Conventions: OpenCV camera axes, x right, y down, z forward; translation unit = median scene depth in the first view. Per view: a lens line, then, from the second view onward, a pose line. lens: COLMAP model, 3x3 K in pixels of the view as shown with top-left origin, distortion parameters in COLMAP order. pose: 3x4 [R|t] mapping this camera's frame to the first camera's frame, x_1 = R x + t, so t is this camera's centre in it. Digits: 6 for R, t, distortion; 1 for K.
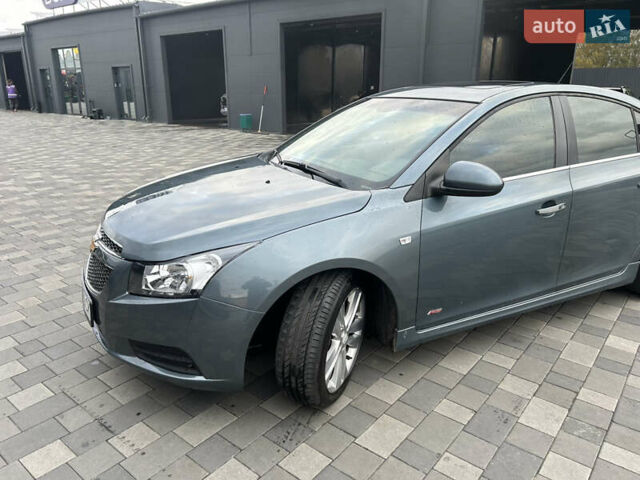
lens RADIAL K [[478.8, 0, 320.0], [0, 478.8, 240.0], [0, 0, 1]] dist [0.043146, -0.038394]
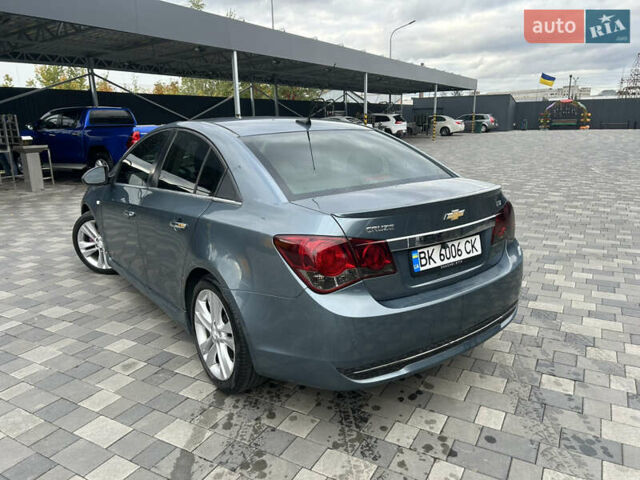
lens RADIAL K [[478.8, 0, 320.0], [0, 478.8, 240.0], [0, 0, 1]] dist [0.043146, -0.038394]
pose [[0.172310, 0.246309, -0.953751, 2.003749], [-0.281103, 0.940267, 0.192041, -0.431988], [0.944082, 0.235011, 0.231256, 1.297265]]
